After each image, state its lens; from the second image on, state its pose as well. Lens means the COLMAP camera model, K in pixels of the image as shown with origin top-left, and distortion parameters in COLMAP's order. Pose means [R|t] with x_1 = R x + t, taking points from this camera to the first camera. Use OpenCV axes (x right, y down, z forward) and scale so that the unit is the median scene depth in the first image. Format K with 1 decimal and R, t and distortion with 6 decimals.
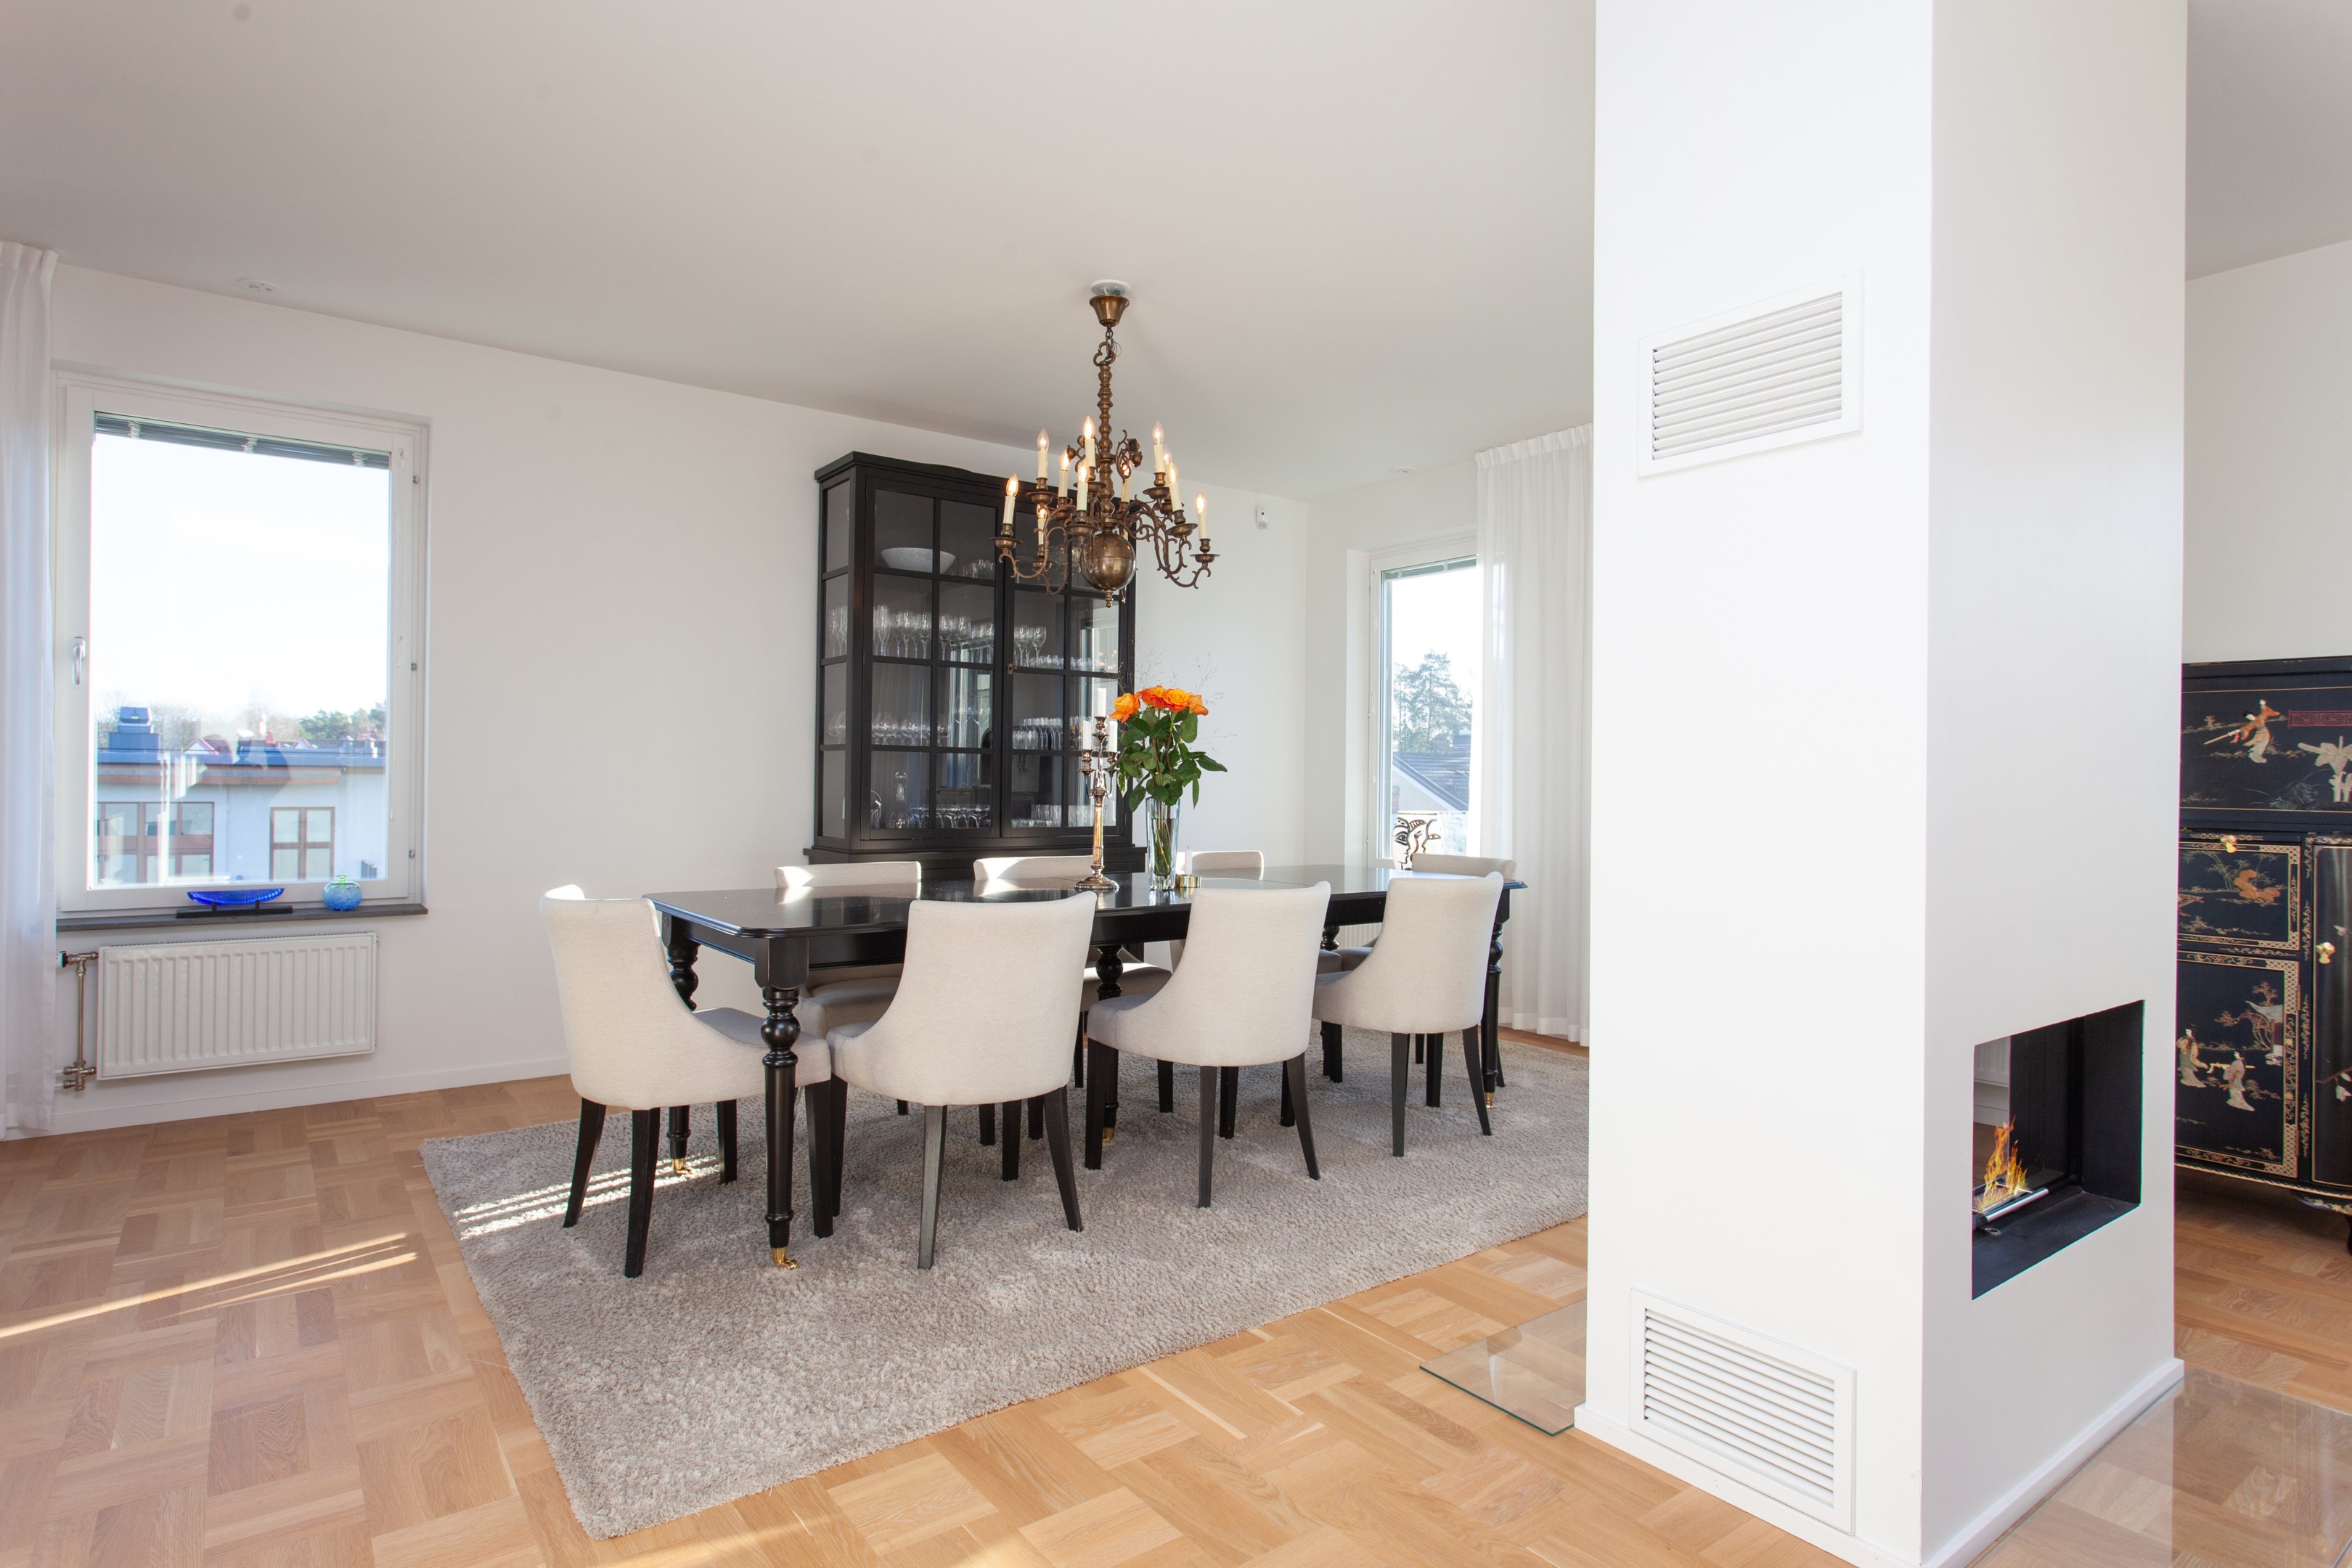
lens RADIAL K [[1258.8, 0, 1166.1], [0, 1258.8, 781.7], [0, 0, 1]] dist [-0.000454, 0.002128]
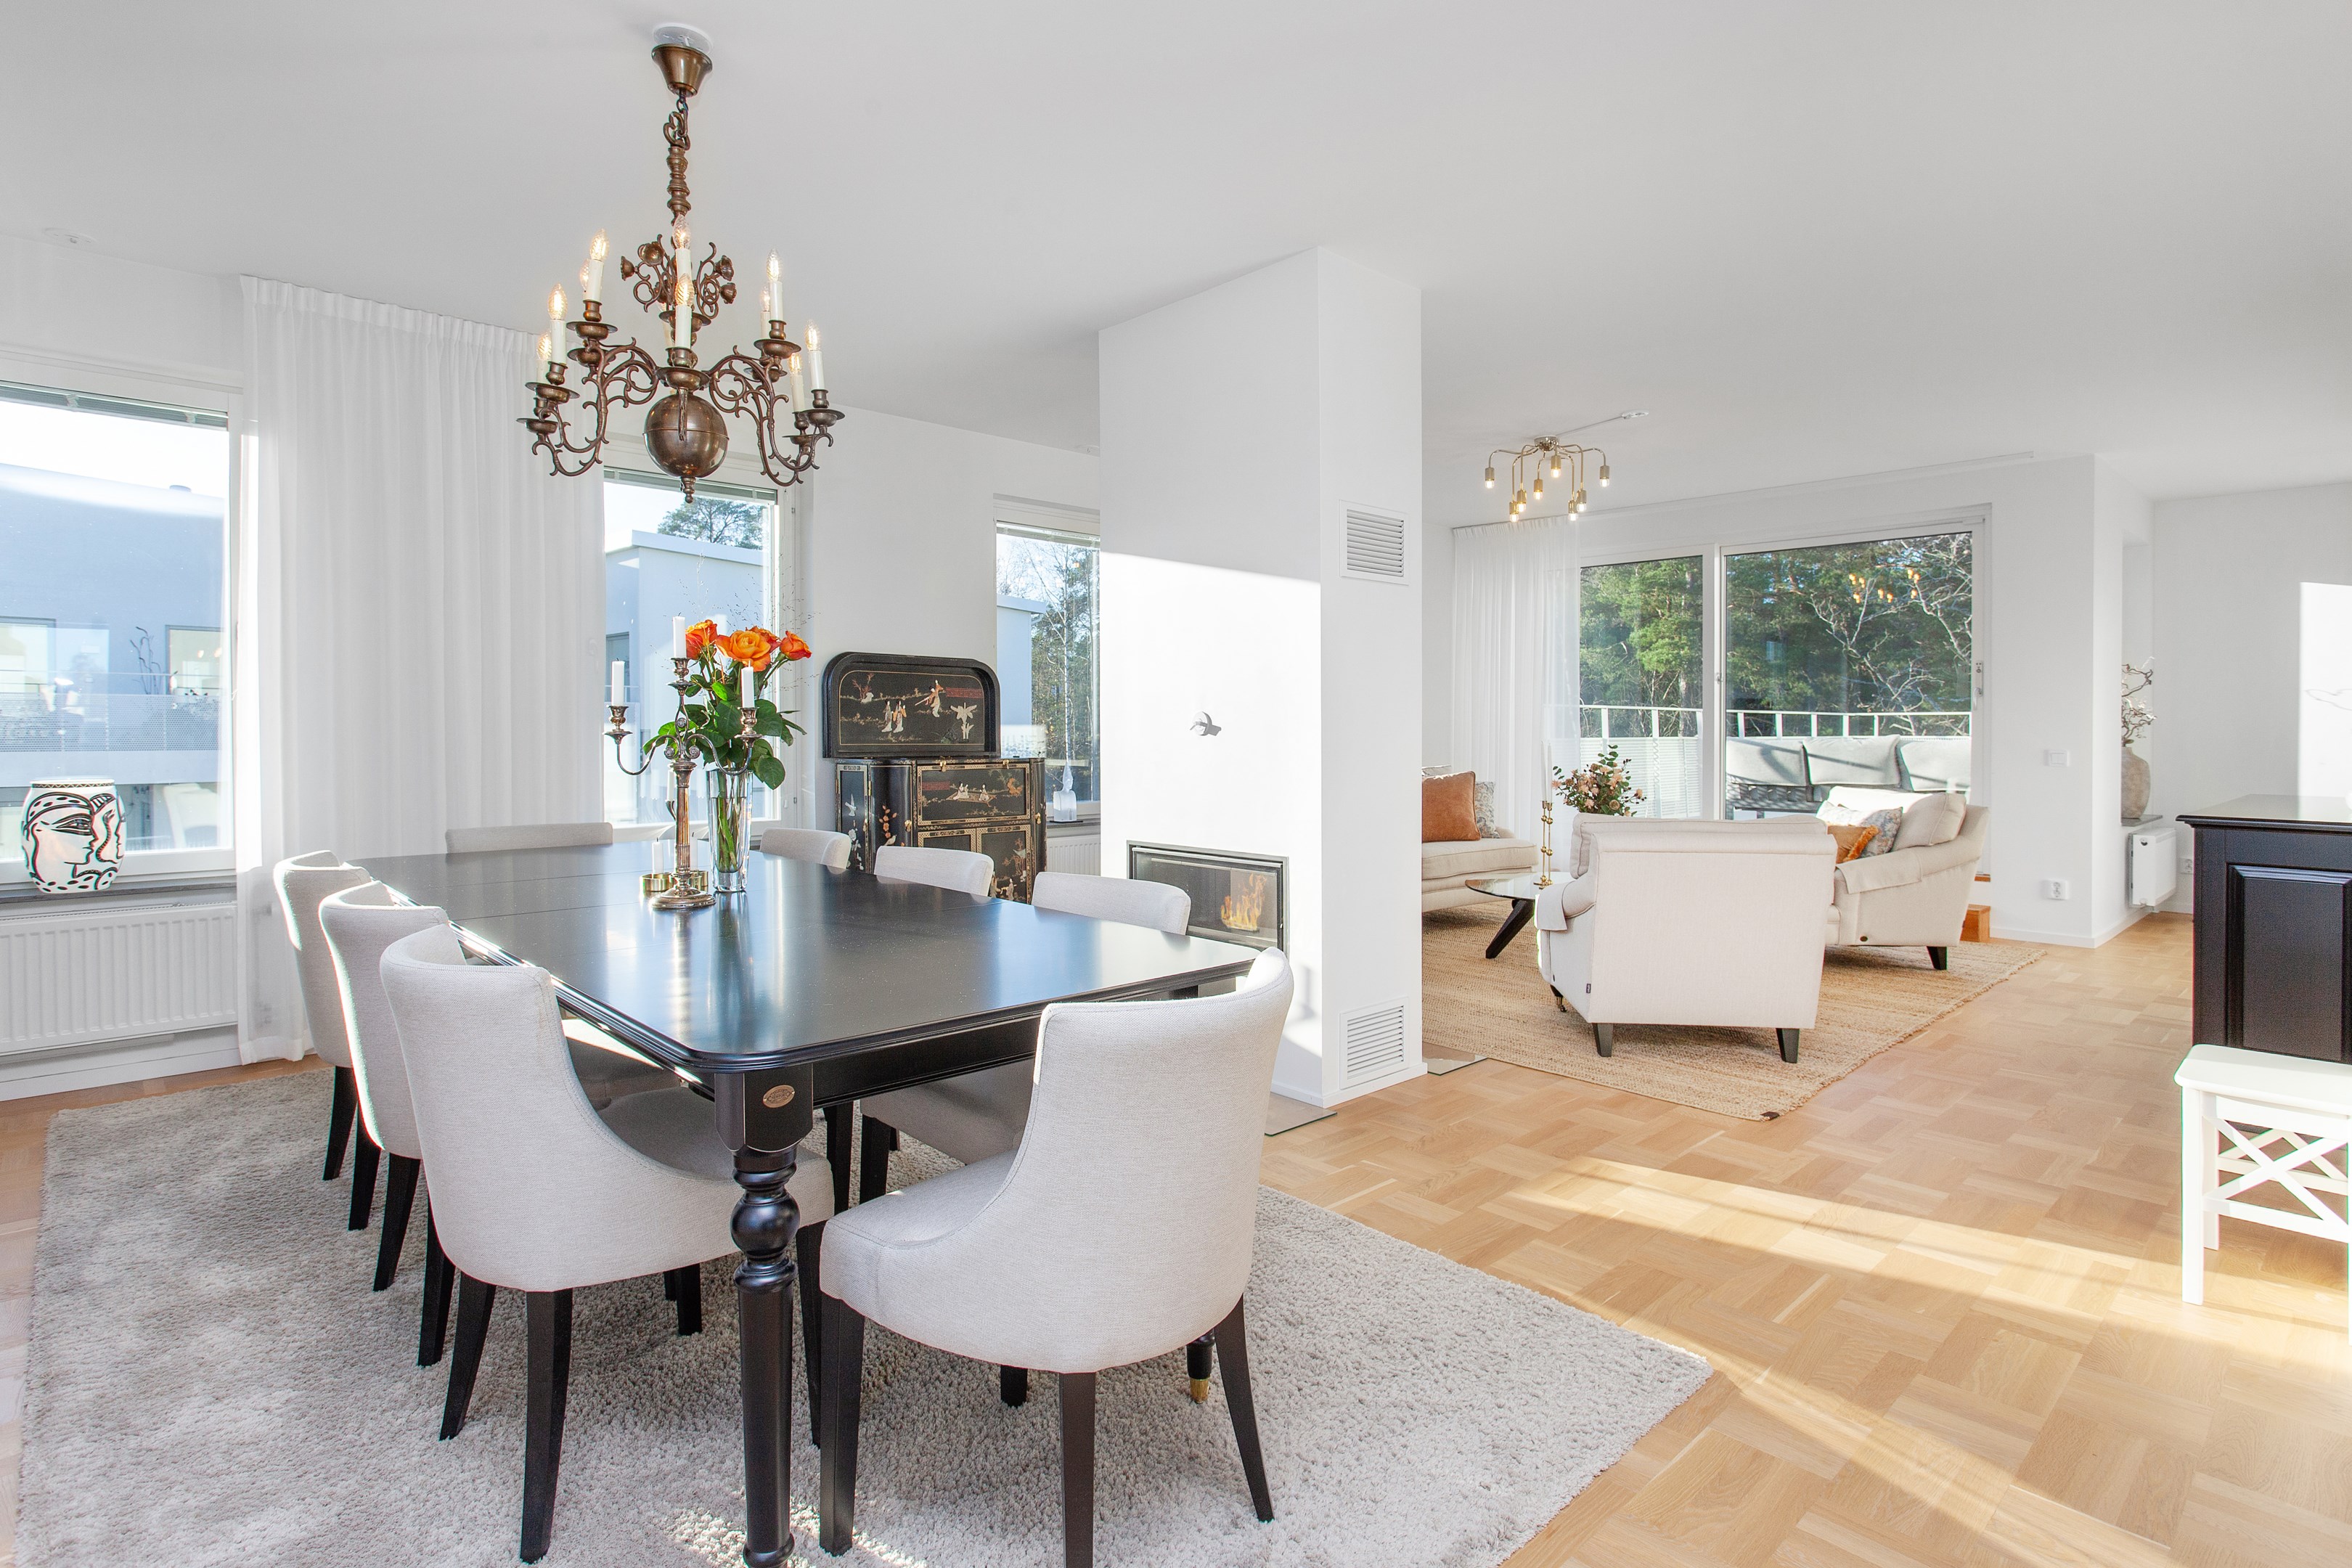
lens RADIAL K [[1196.3, 0, 1211.7], [0, 1196.3, 726.8], [0, 0, 1]] dist [-0.013525, 0.005103]
pose [[-0.145648, -0.012304, 0.989260, -0.801645], [-0.004424, 0.999921, 0.011785, -0.022801], [-0.989327, -0.002660, -0.145691, 0.868227]]
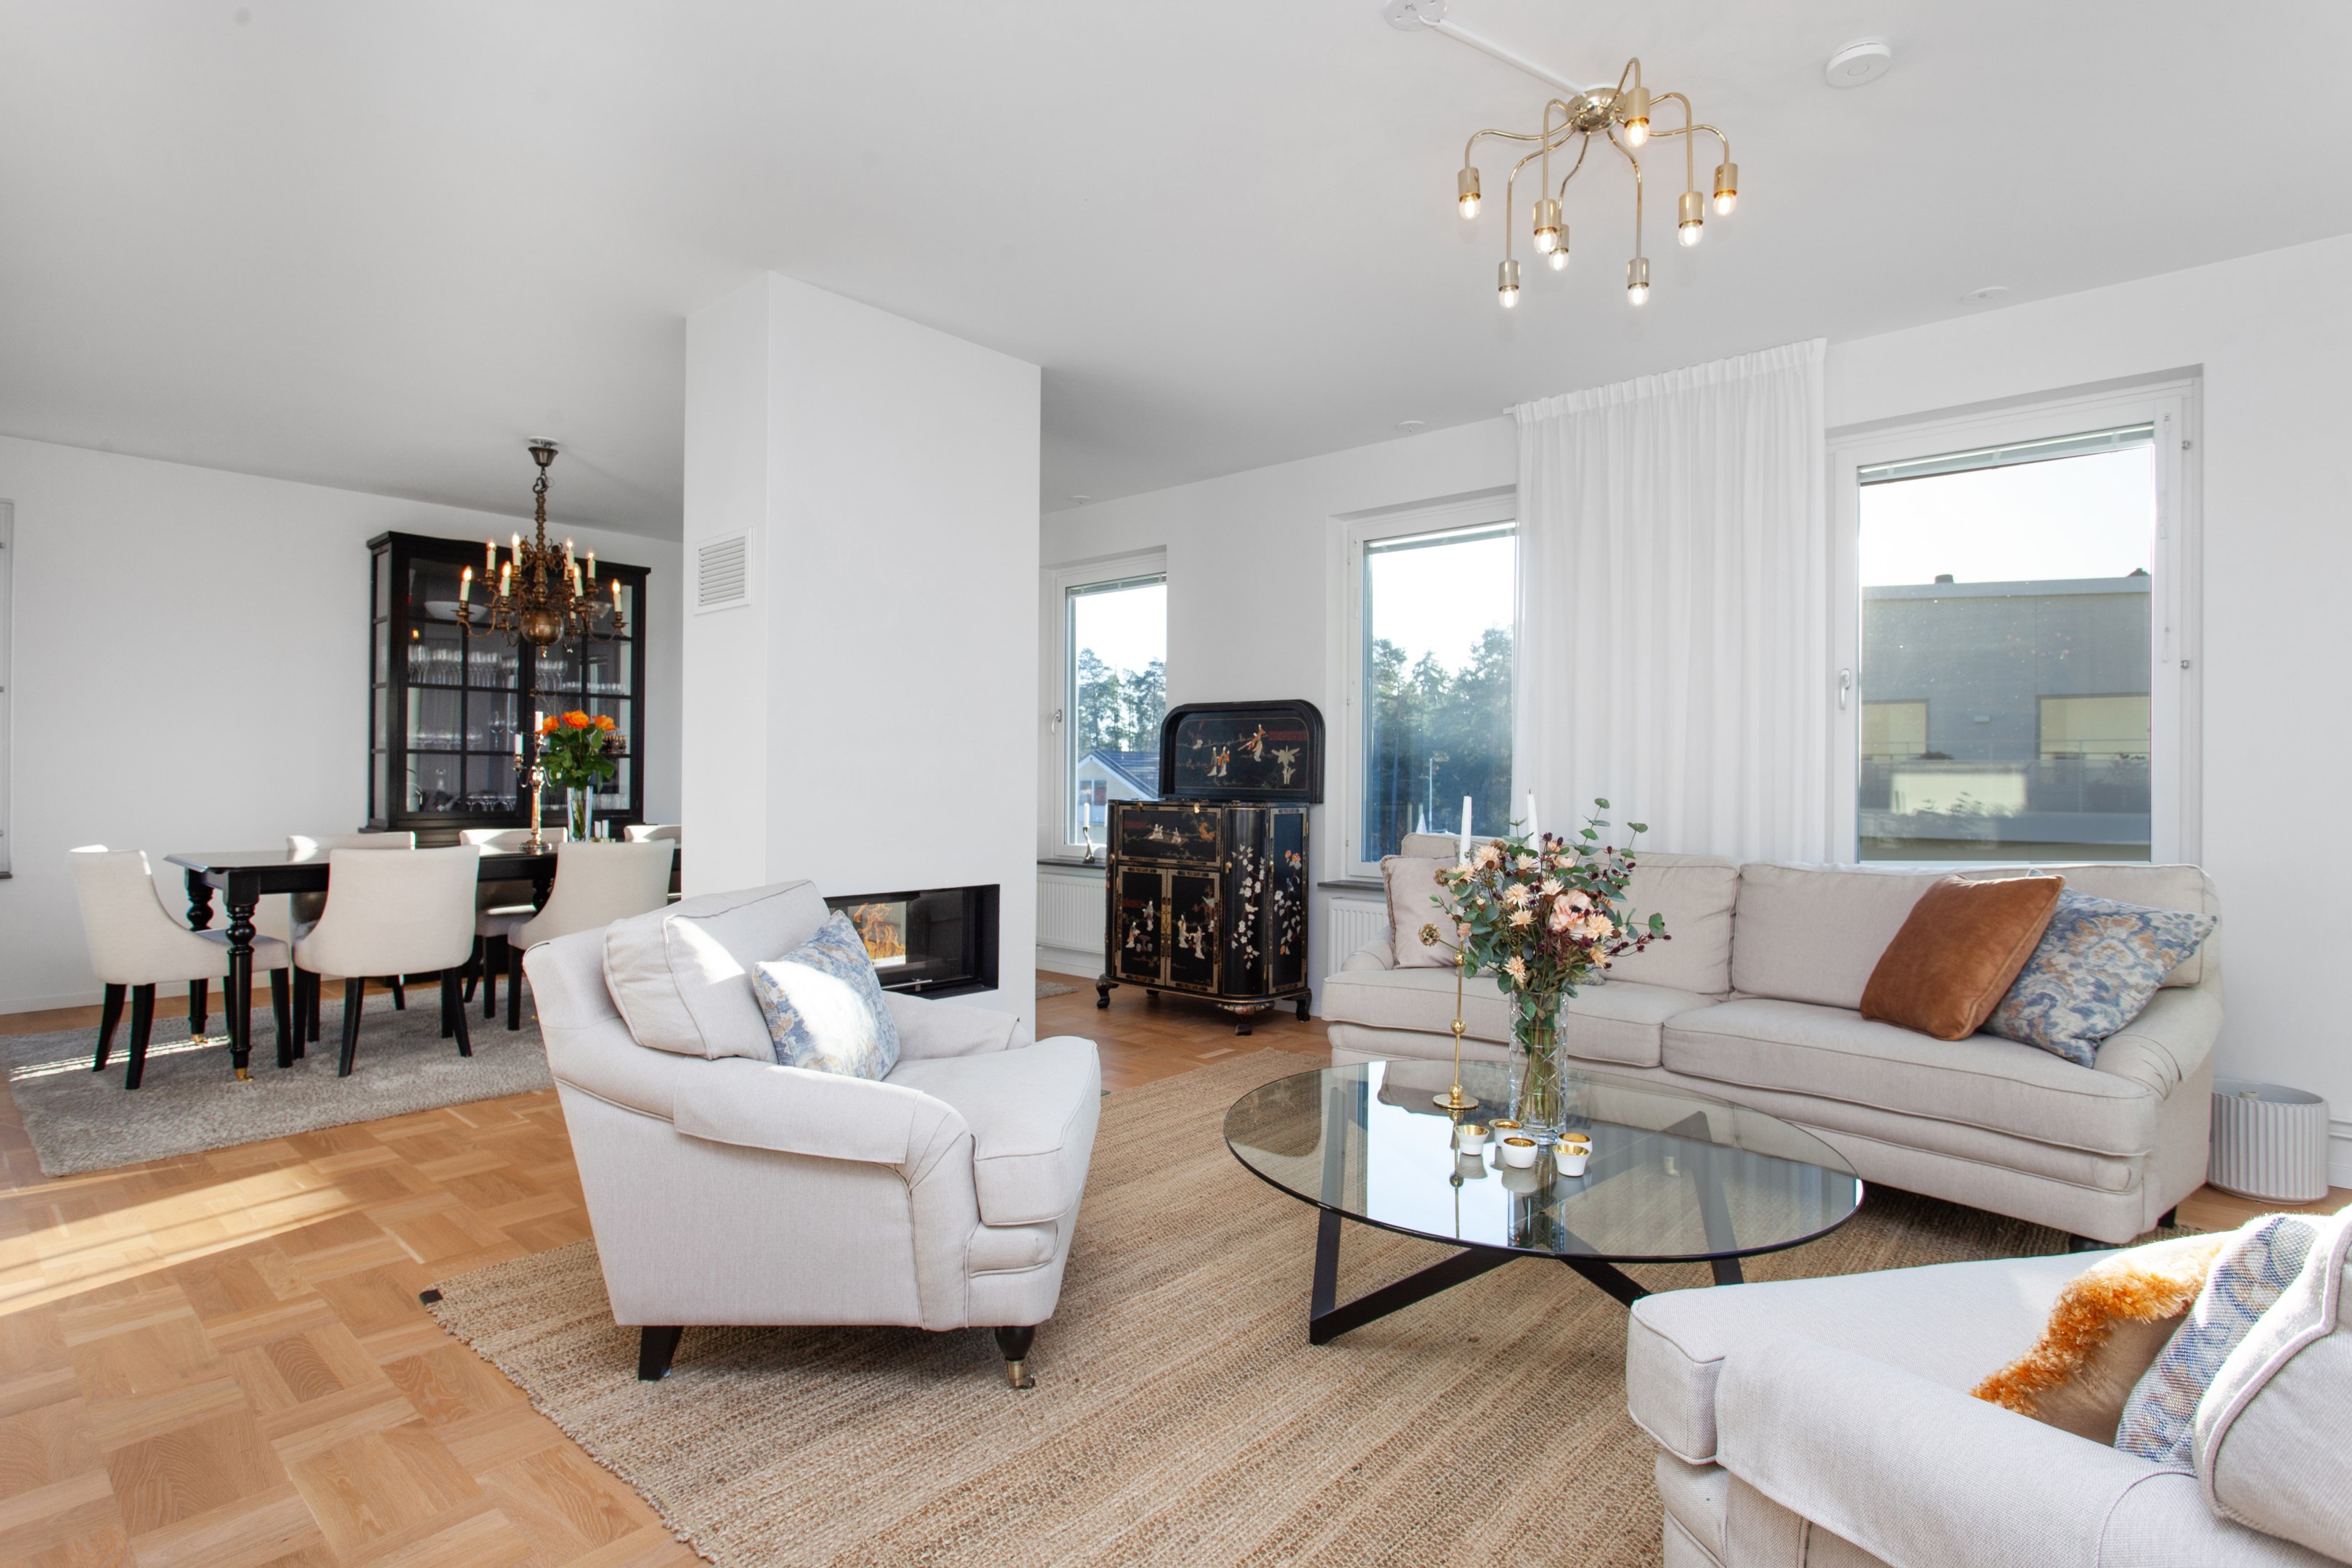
lens RADIAL K [[1196.3, 0, 1197.4], [0, 1196.3, 776.2], [0, 0, 1]] dist [-0.013525, 0.005103]
pose [[0.978847, -0.004203, 0.204551, 0.456595], [0.004325, 0.999991, -0.000150, 0.005105], [-0.204549, 0.001032, 0.978856, -0.572062]]
